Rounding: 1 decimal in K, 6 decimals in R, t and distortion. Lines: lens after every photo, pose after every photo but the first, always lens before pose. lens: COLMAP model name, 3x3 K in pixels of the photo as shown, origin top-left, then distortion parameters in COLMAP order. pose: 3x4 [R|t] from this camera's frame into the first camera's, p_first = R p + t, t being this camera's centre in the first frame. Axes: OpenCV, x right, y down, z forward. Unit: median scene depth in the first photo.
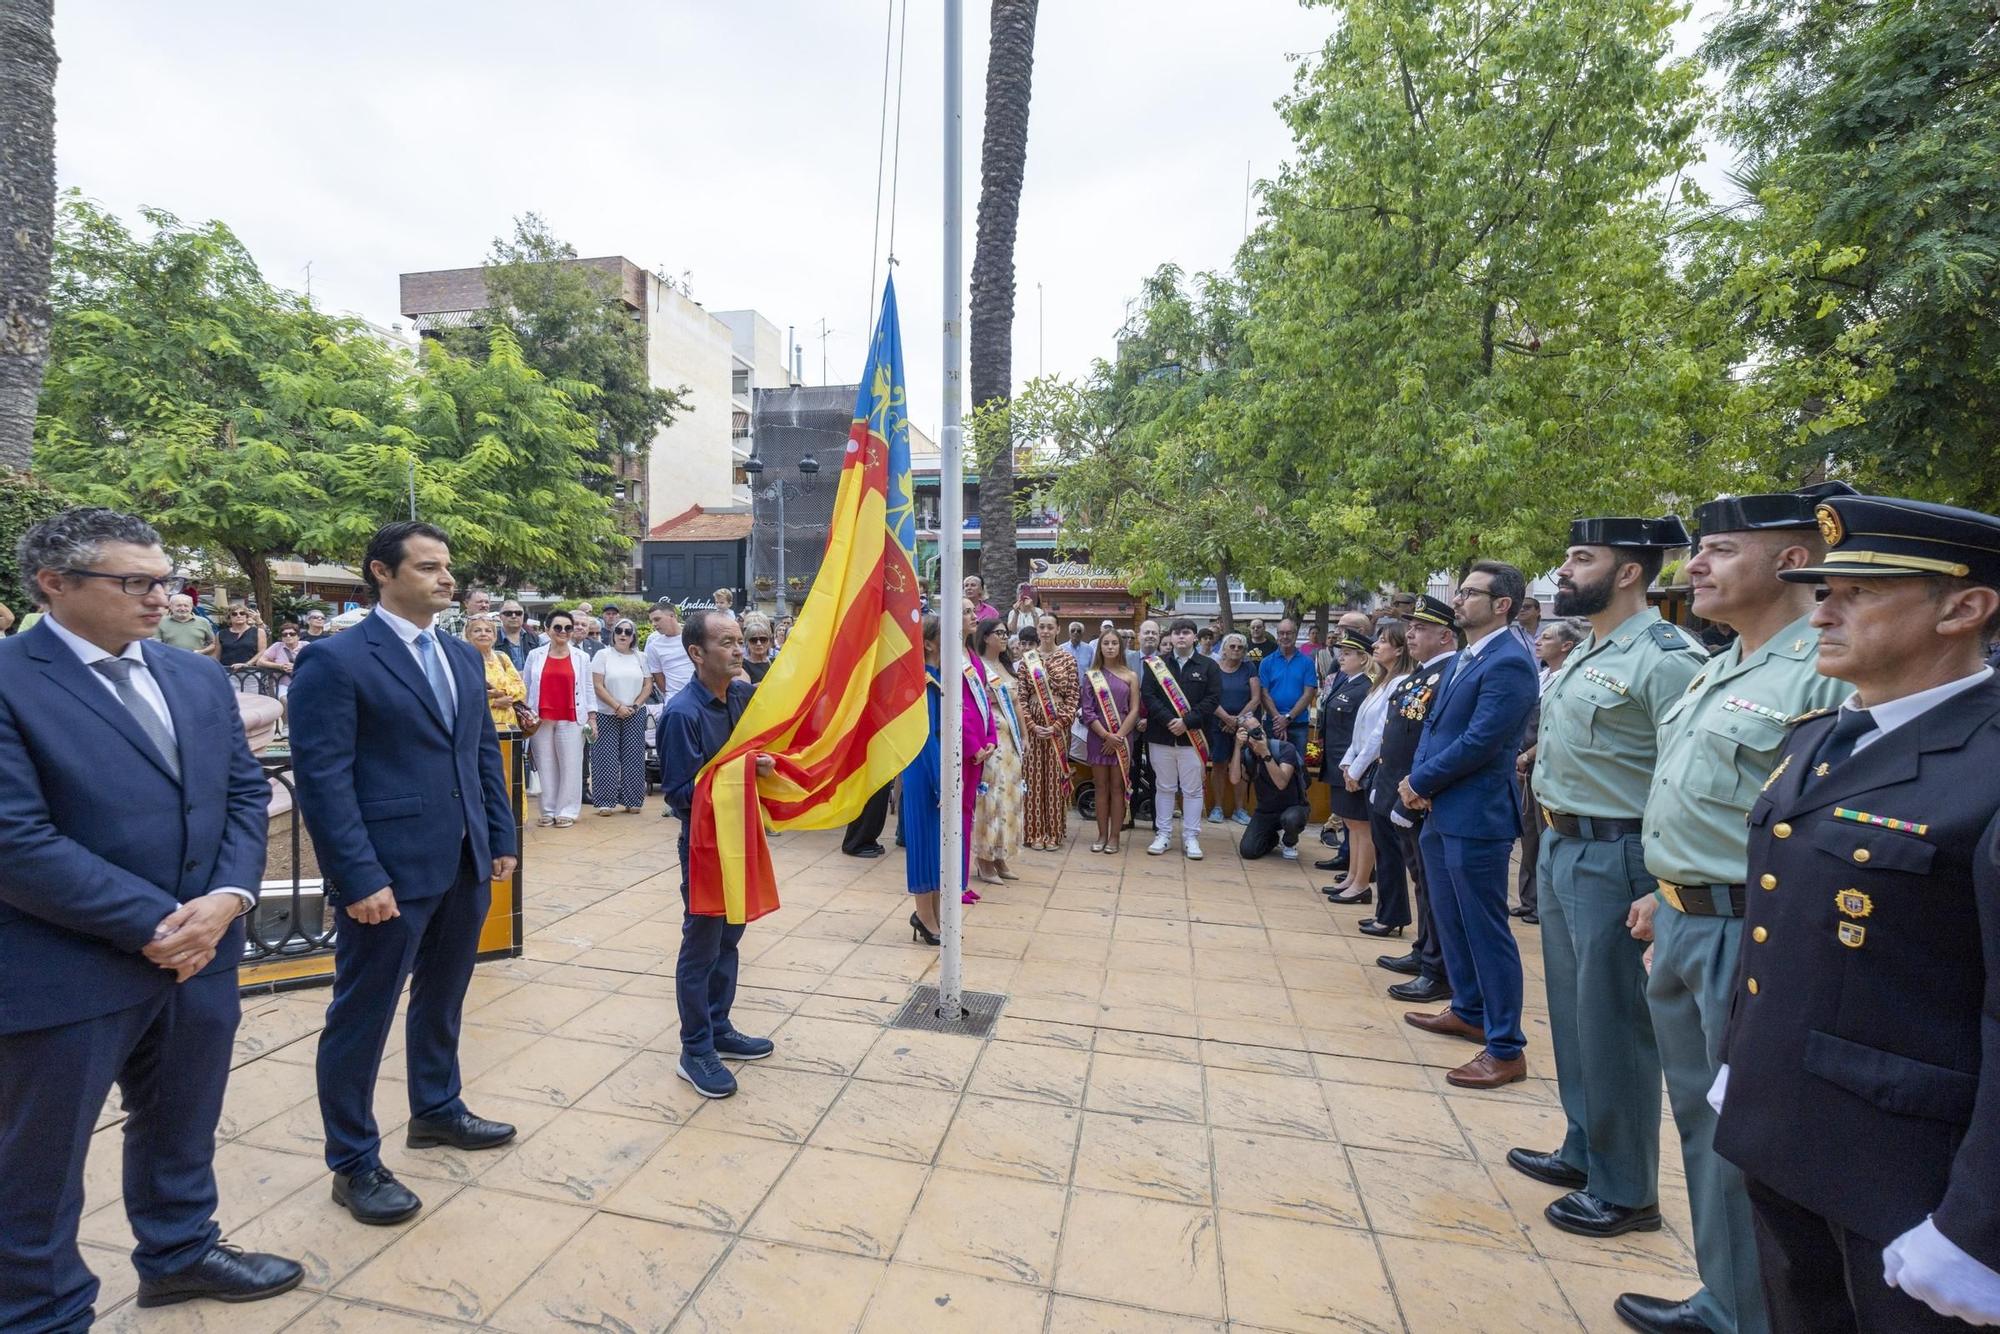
lens RADIAL K [[855.0, 0, 997.1], [0, 855.0, 672.5], [0, 0, 1]] dist [0.003932, -0.001333]
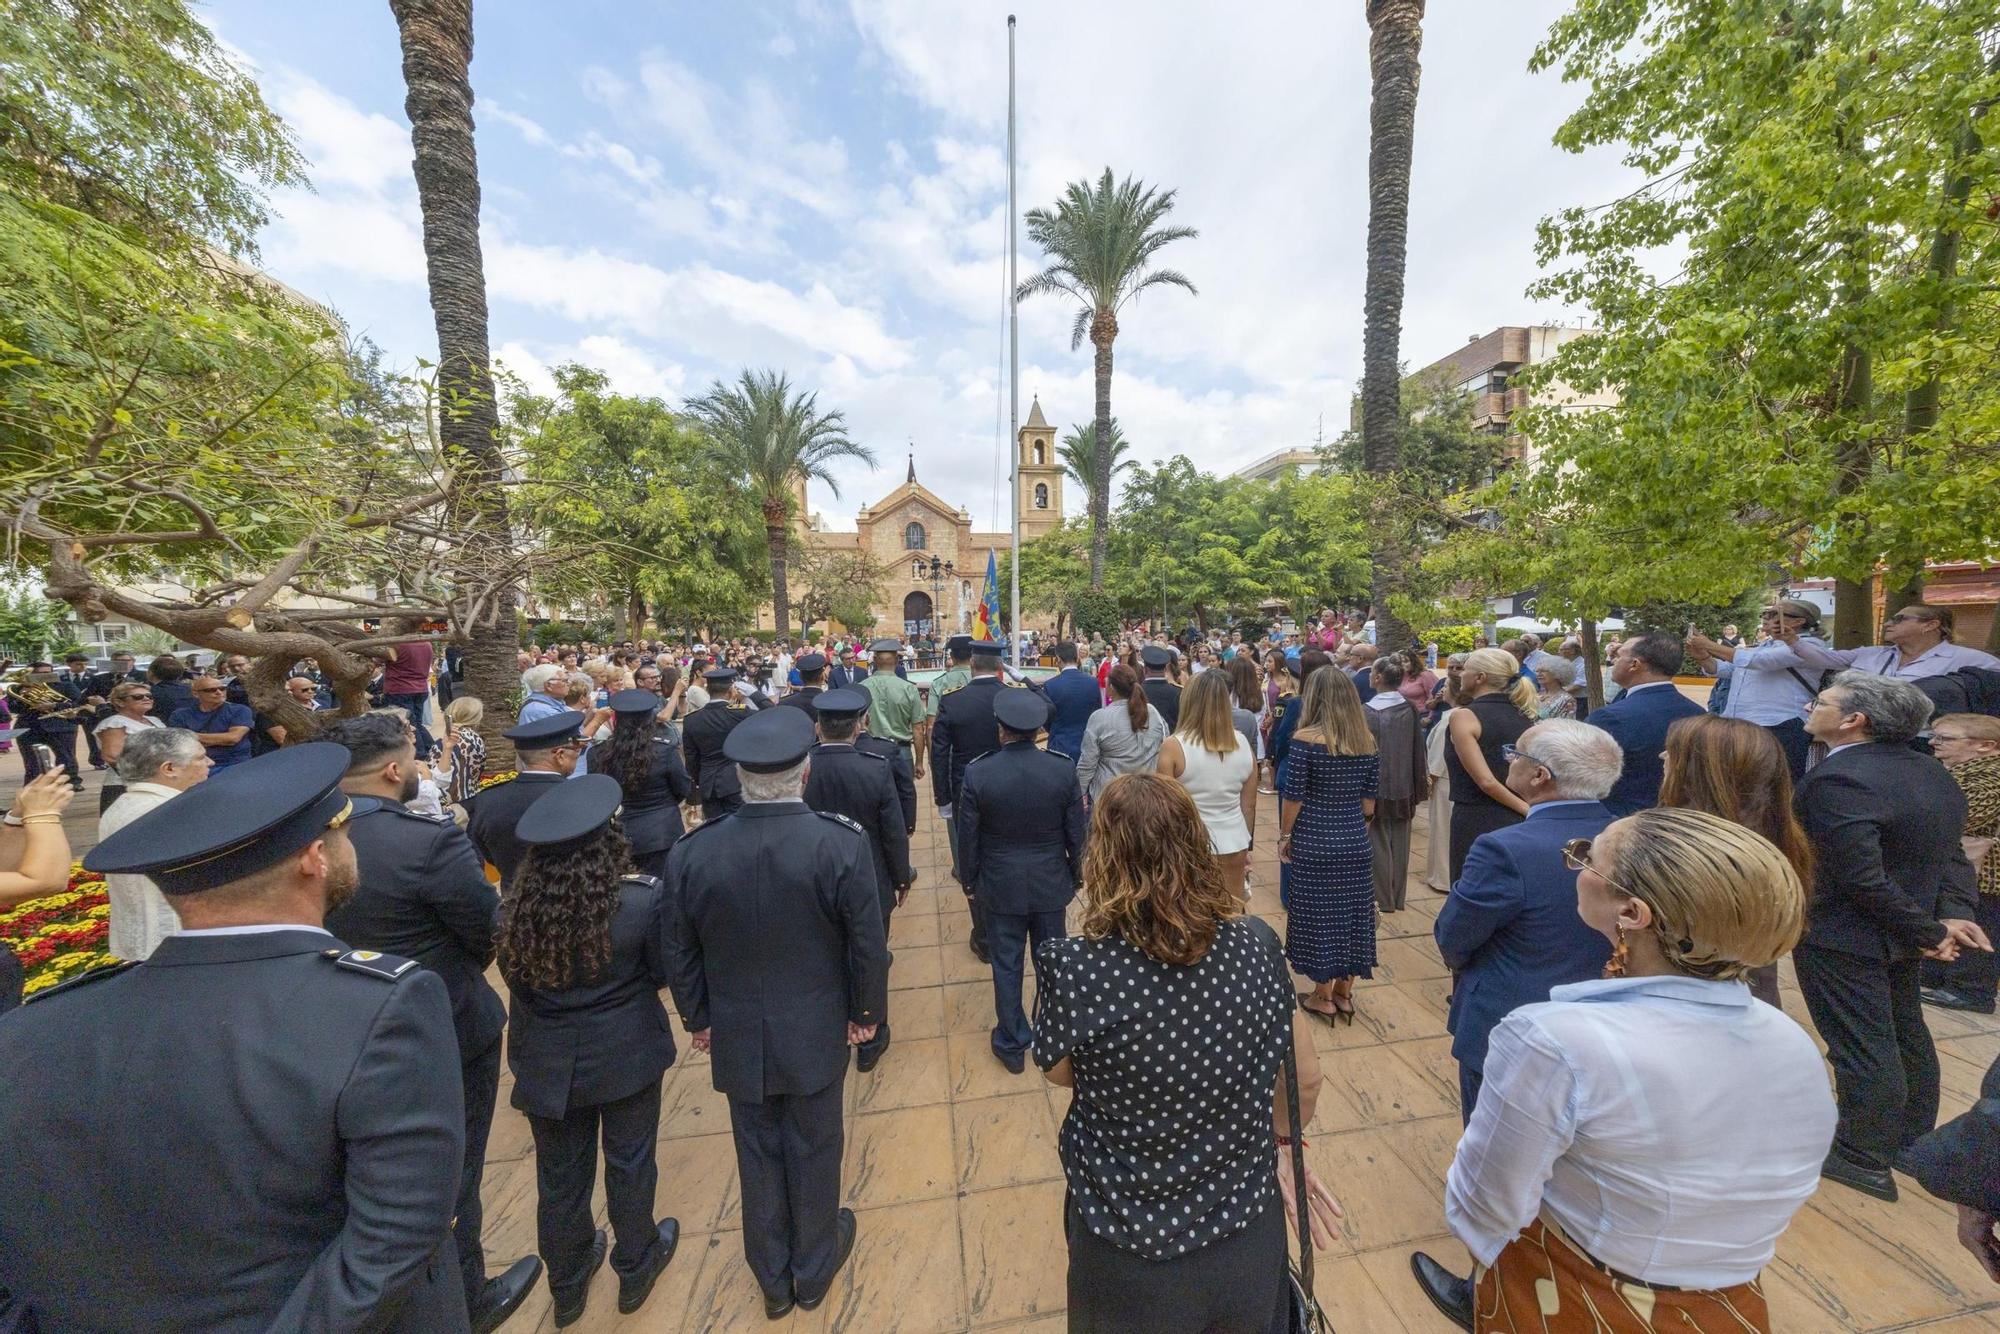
lens RADIAL K [[592.6, 0, 1014.0], [0, 592.6, 679.1], [0, 0, 1]] dist [-0.003875, -0.000035]
pose [[0.345510, 0.047188, -0.937228, 0.711117], [-0.008077, 0.998847, 0.047313, -0.036484], [0.938380, -0.008777, 0.345493, 0.136361]]
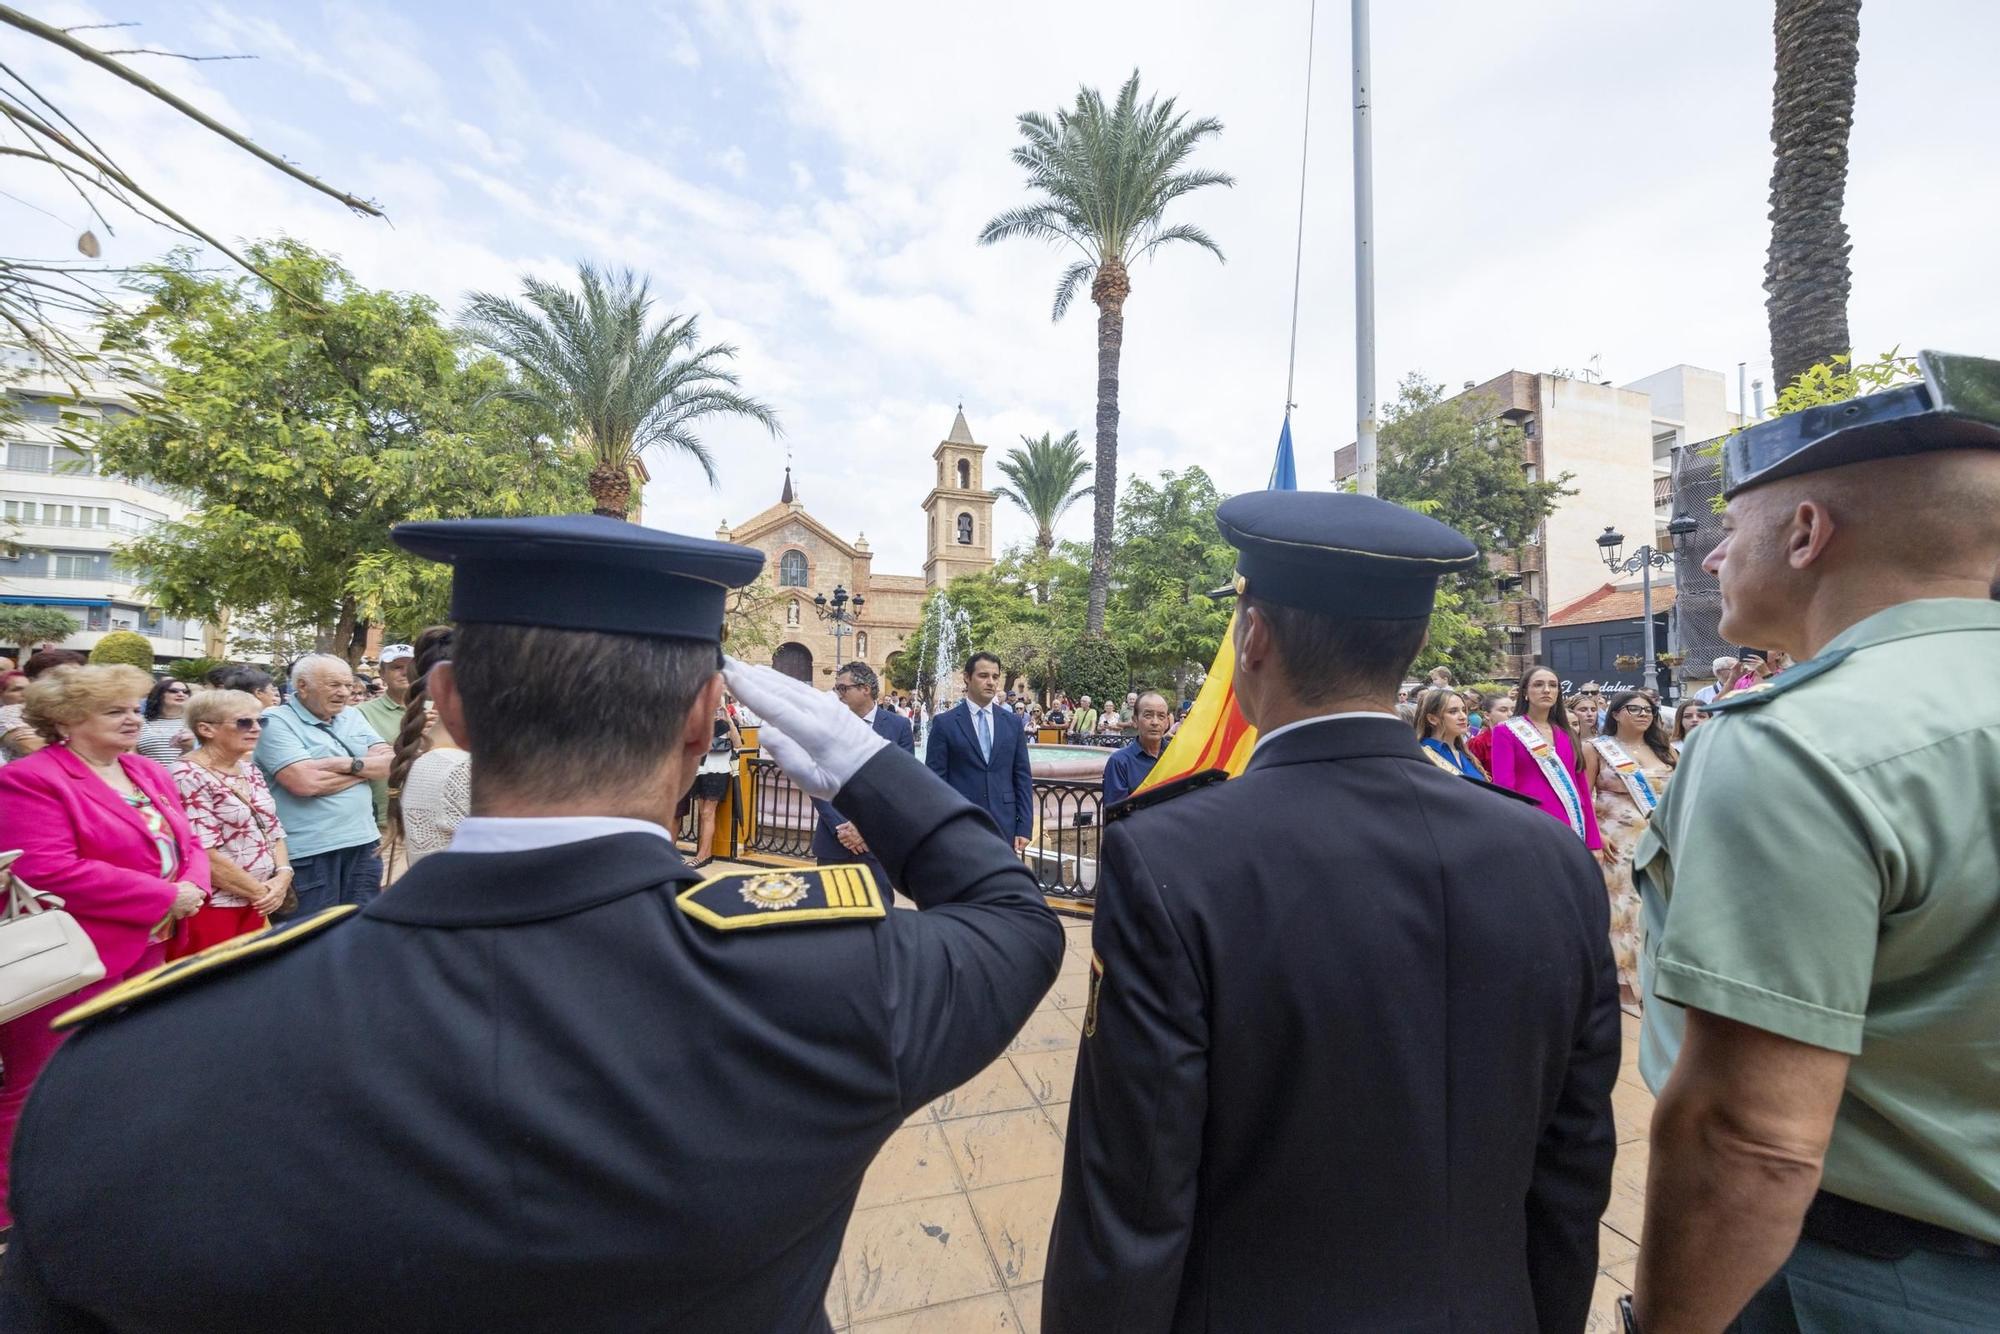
lens RADIAL K [[735.5, 0, 1002.6], [0, 735.5, 680.2], [0, 0, 1]] dist [0.006077, -0.002514]
pose [[0.485414, -0.049576, -0.872878, 0.212042], [-0.037177, 0.996317, -0.077262, 0.004142], [0.873494, 0.069955, 0.481783, 0.063496]]
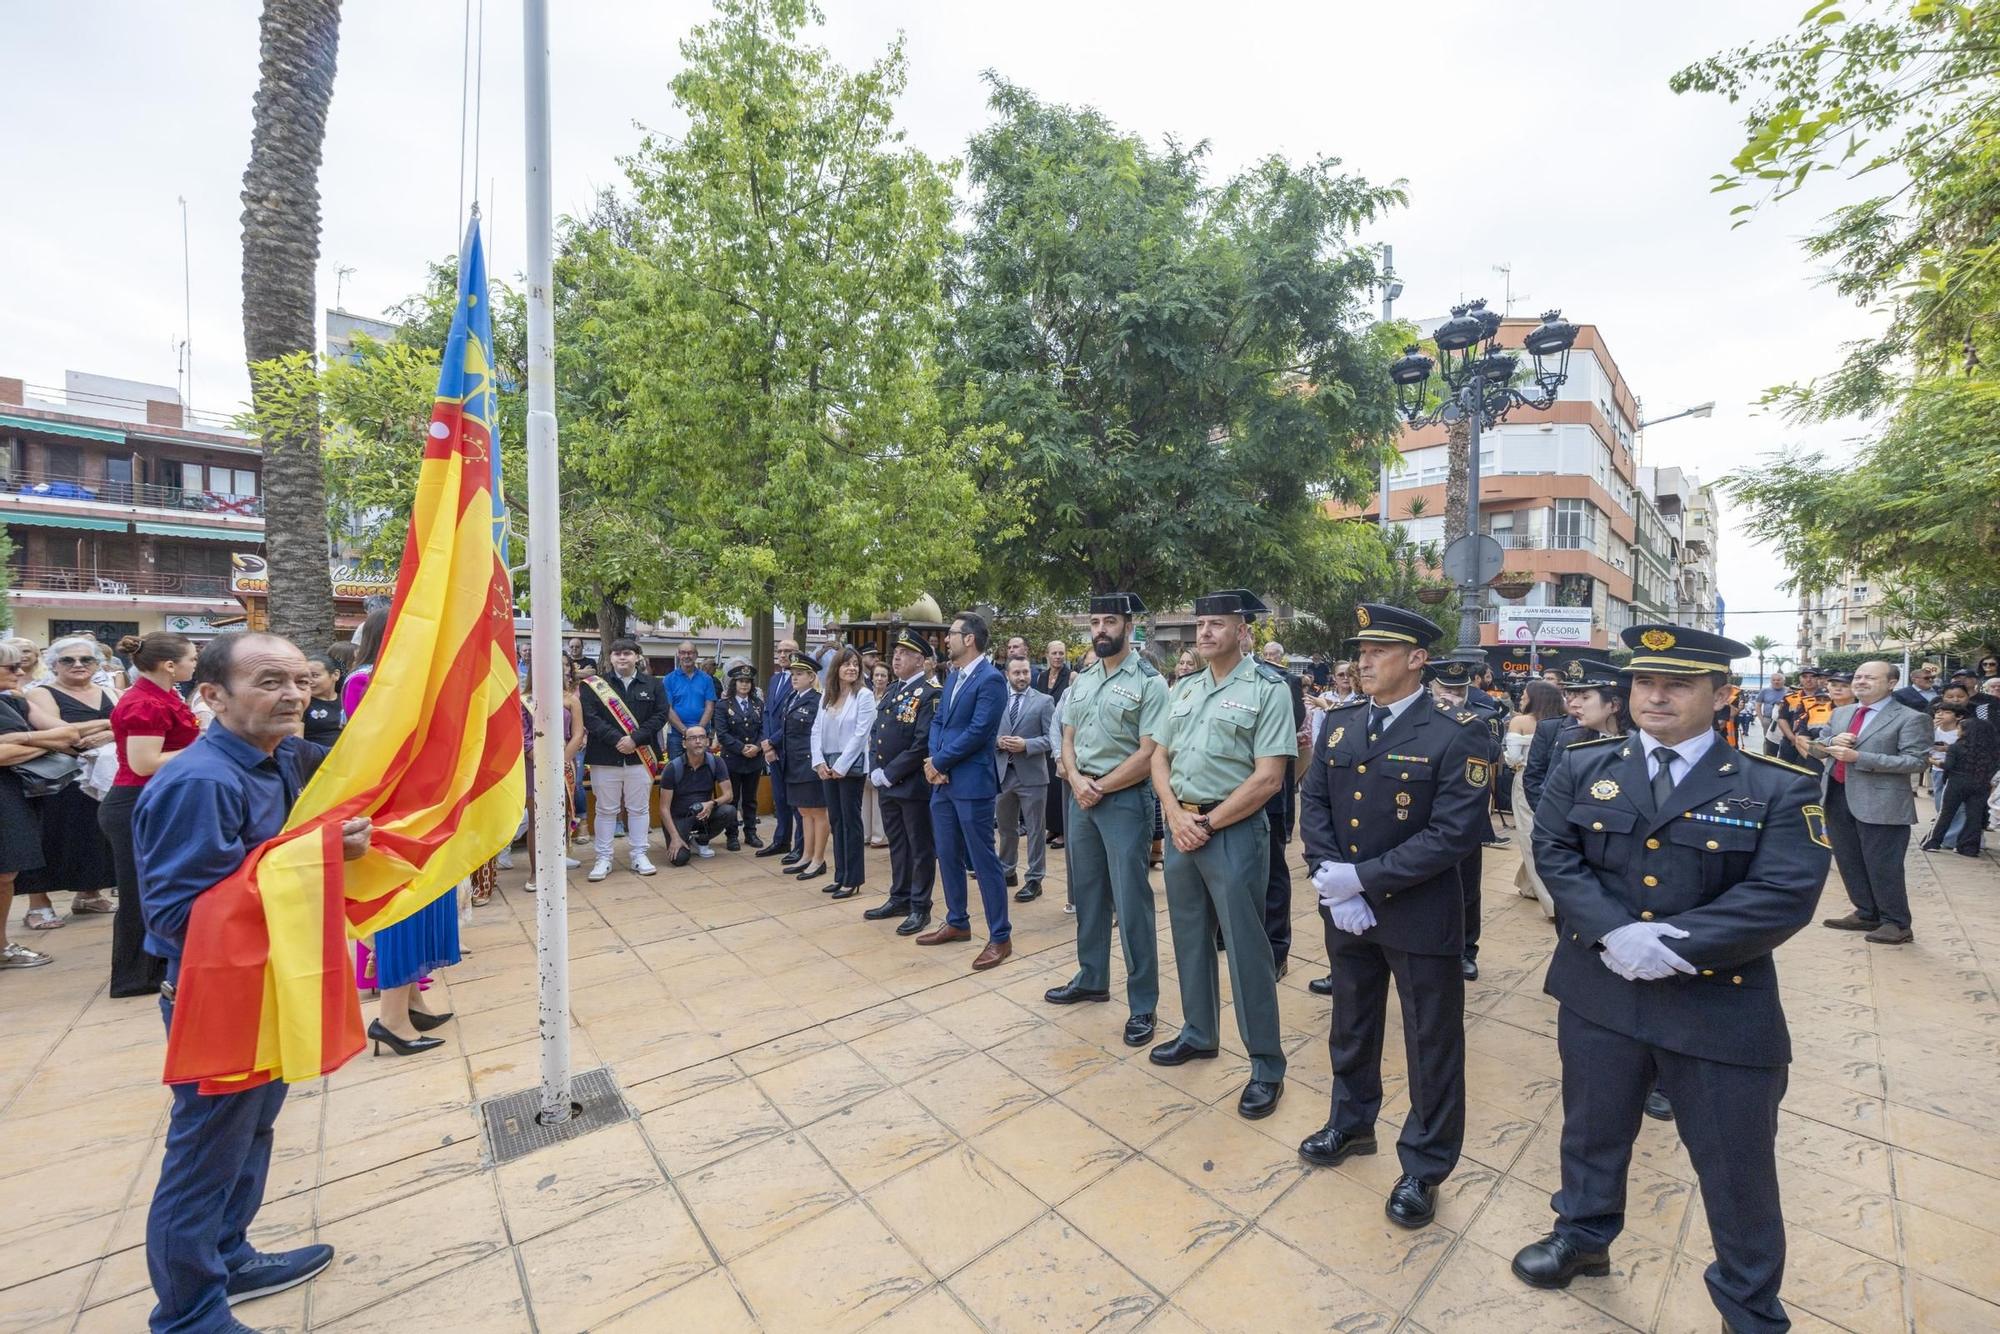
lens RADIAL K [[735.5, 0, 991.9], [0, 735.5, 674.7], [0, 0, 1]] dist [0.006077, -0.002514]
pose [[0.620808, -0.019083, 0.783731, -0.141505], [0.028282, 0.999598, 0.001937, -0.008441], [-0.783453, 0.020963, 0.621098, 0.084789]]
